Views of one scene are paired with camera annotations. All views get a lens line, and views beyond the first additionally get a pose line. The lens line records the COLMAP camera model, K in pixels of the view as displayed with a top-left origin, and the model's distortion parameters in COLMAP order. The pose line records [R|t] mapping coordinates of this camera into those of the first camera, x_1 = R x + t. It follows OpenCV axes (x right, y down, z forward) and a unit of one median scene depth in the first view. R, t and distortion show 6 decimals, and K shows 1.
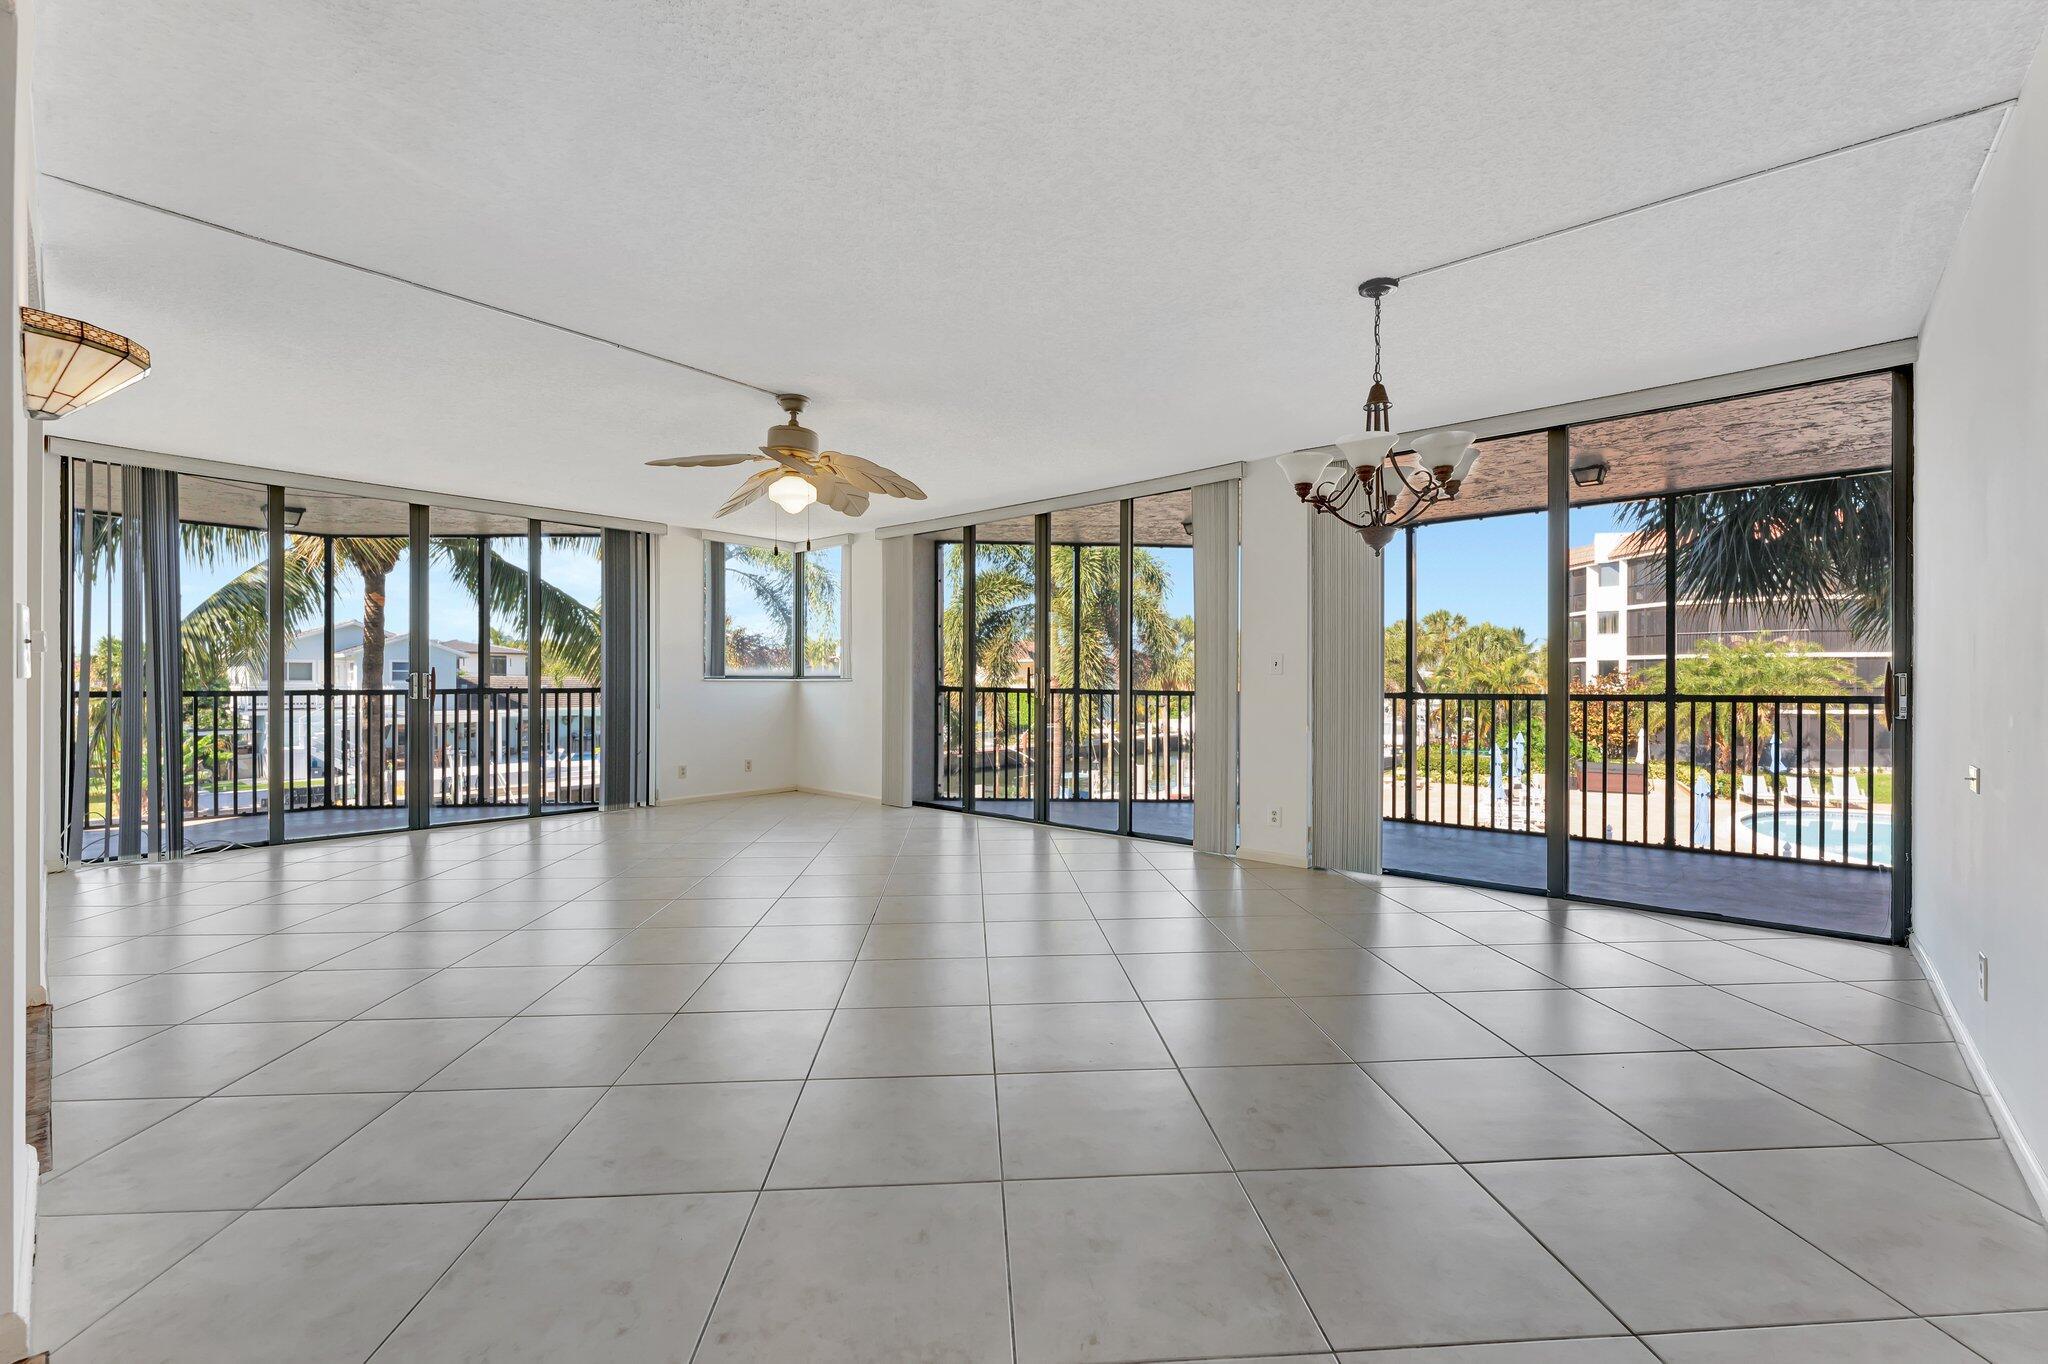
lens RADIAL K [[856.3, 0, 1063.0], [0, 856.3, 680.5], [0, 0, 1]] dist [-0.000958, -0.000232]
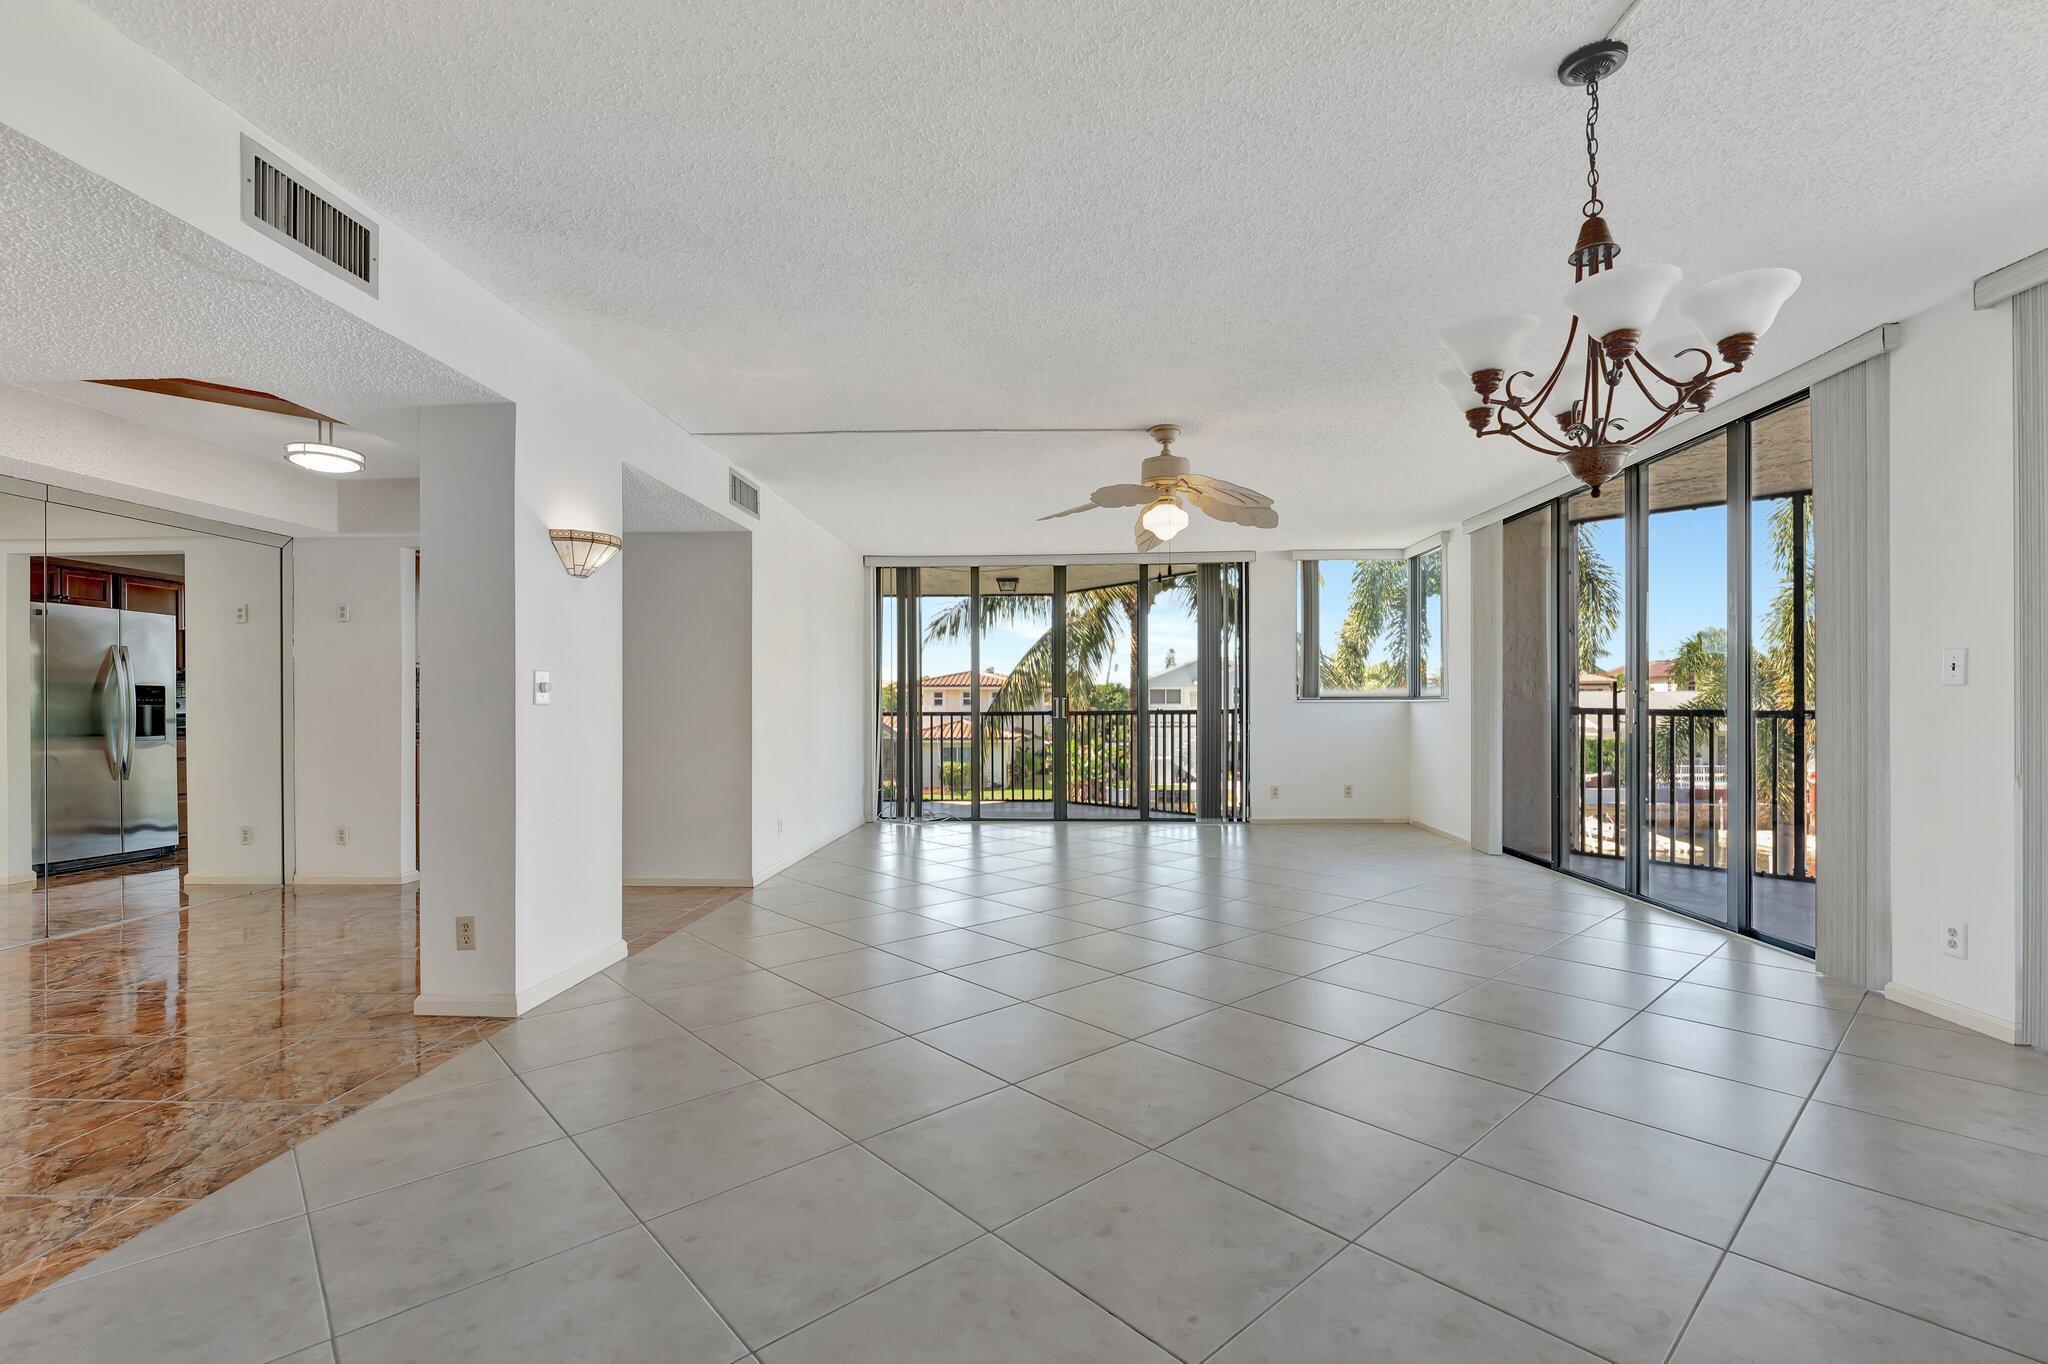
lens RADIAL K [[914.5, 0, 1027.6], [0, 914.5, 706.6], [0, 0, 1]] dist [0.012728, -0.000171]
pose [[0.616831, -0.002539, -0.787091, 0.257210], [0.007063, 0.999972, 0.002310, 0.000662], [0.787064, -0.006984, 0.616832, 0.107411]]
